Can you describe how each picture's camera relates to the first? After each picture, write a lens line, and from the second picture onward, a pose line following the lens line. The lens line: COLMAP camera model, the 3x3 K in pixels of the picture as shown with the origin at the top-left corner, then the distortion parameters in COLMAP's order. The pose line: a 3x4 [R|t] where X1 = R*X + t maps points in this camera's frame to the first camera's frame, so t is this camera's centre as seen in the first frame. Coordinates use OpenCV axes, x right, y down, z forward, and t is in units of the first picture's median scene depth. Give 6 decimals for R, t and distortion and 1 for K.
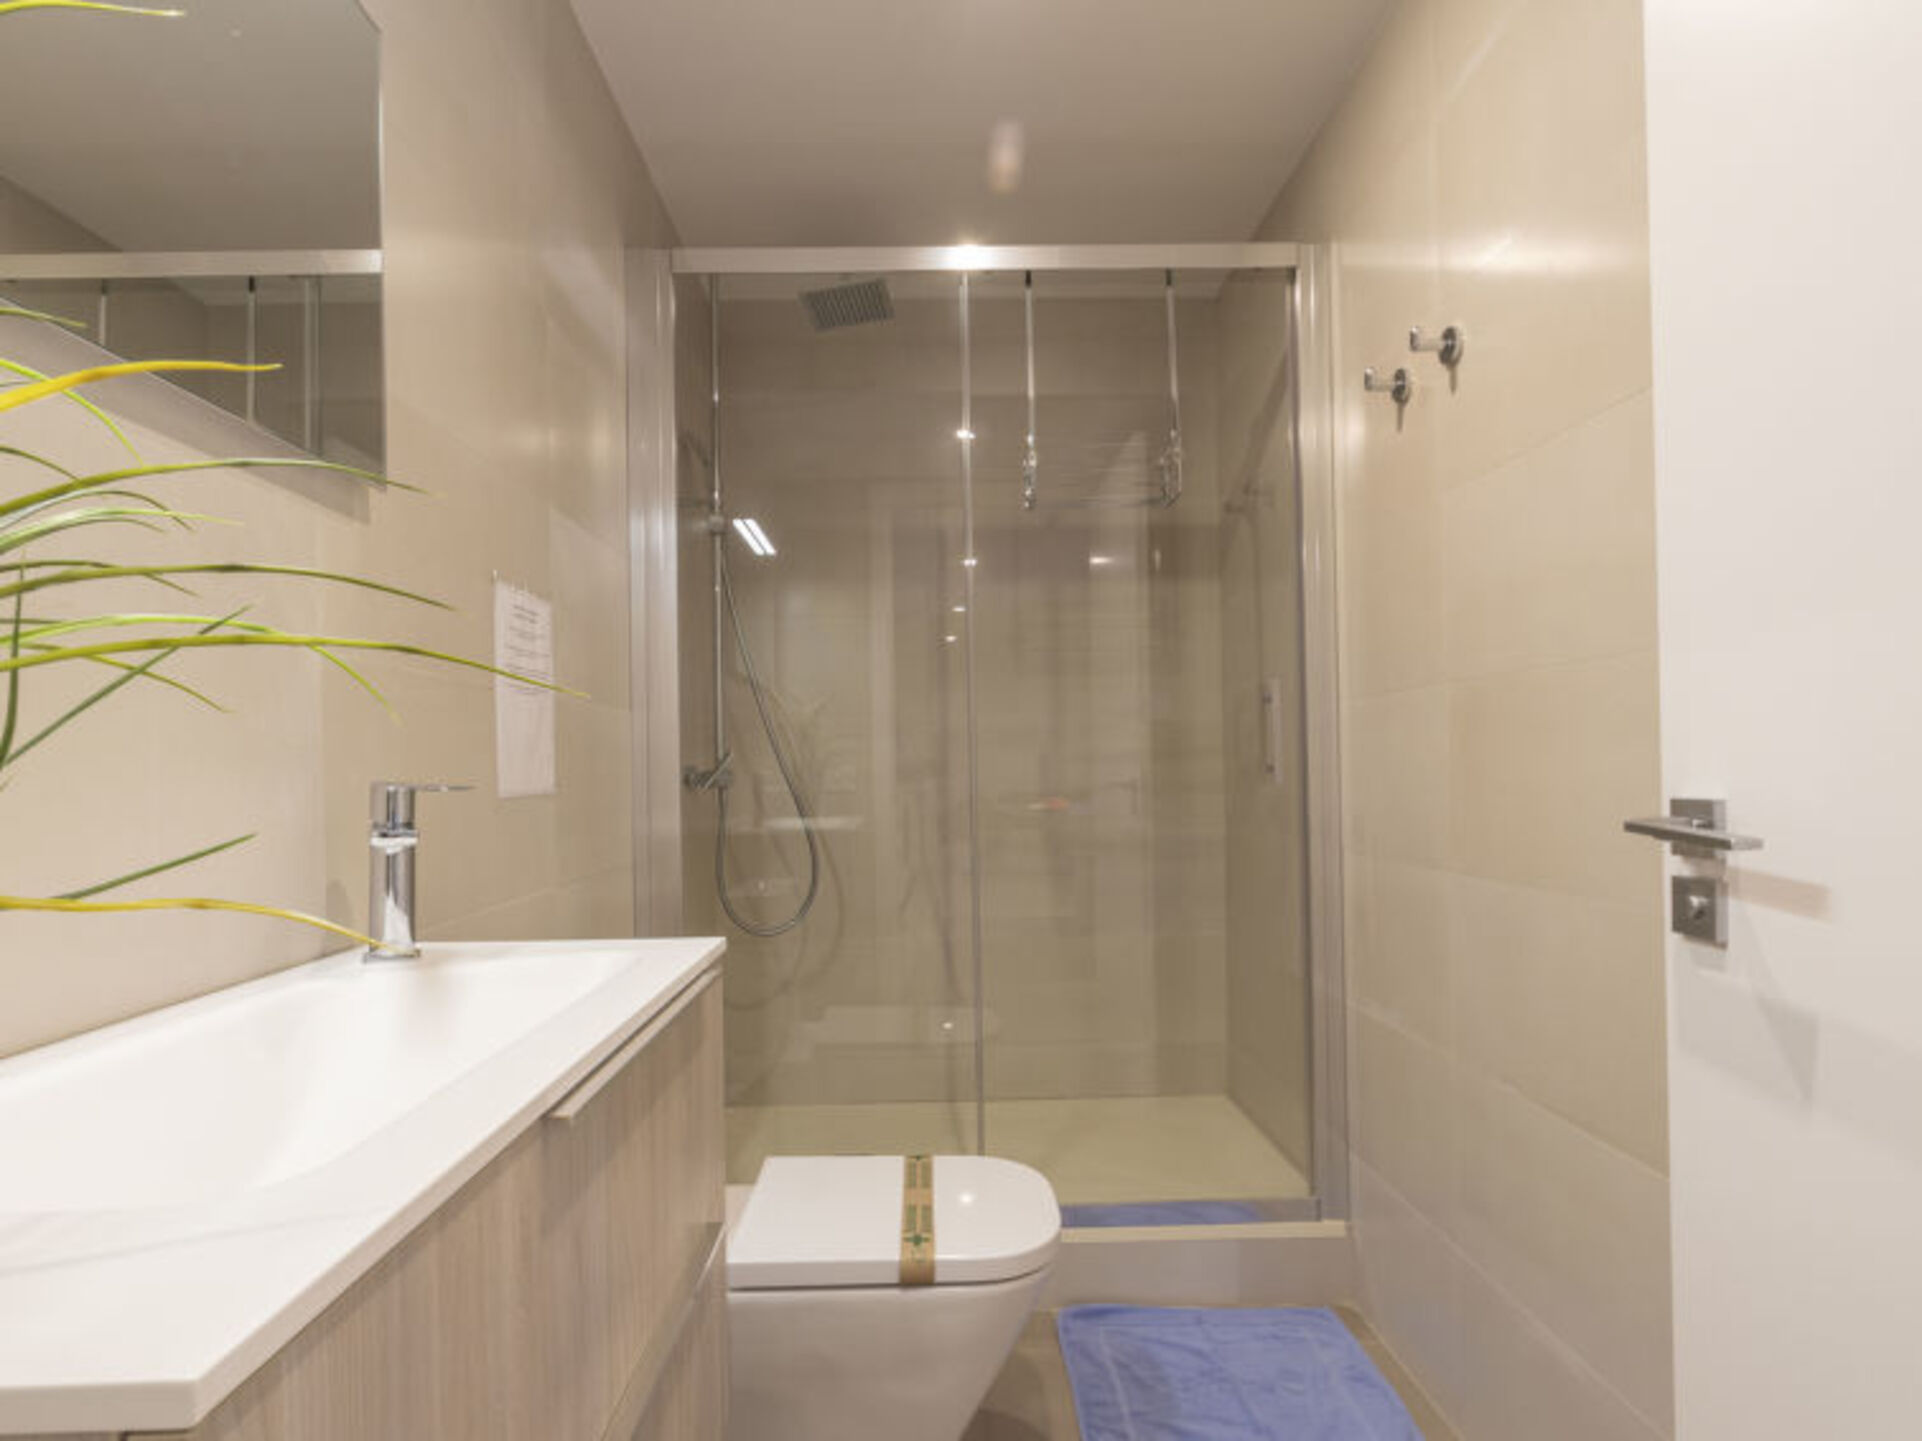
lens RADIAL K [[990.0, 0, 956.6], [0, 990.0, 734.0], [0, 0, 1]] dist [-0.000493, -0.000194]
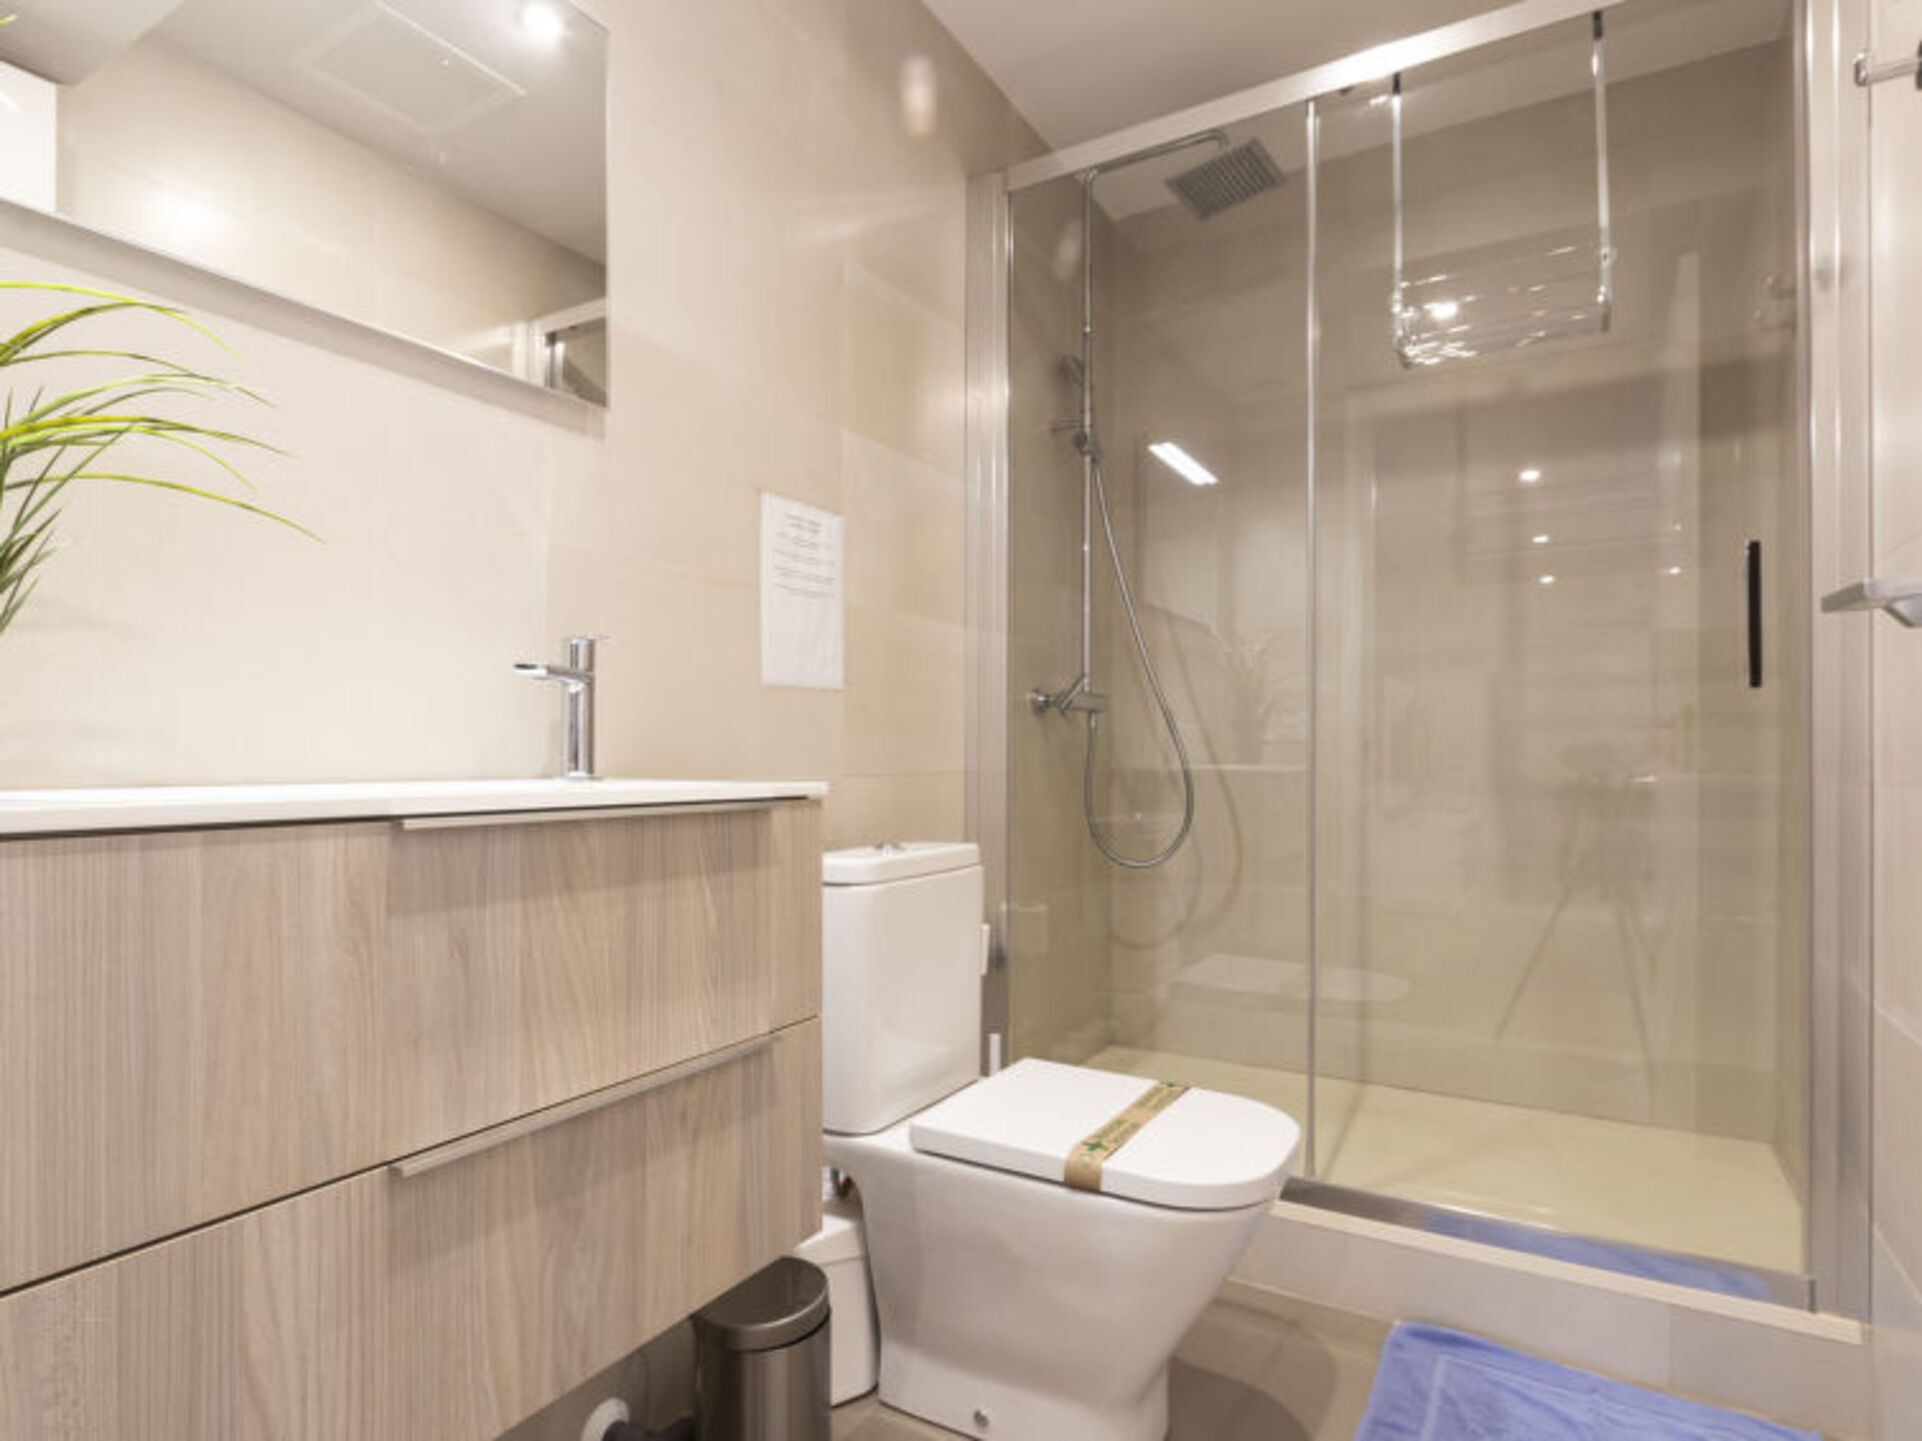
lens RADIAL K [[1046.2, 0, 961.3], [0, 1046.2, 729.0], [0, 0, 1]] dist [0.002911, -0.009685]
pose [[0.848866, 0.001186, -0.528607, 0.272517], [0.005889, 0.999914, 0.011700, 0.078103], [0.528576, -0.013045, 0.848786, 0.075574]]
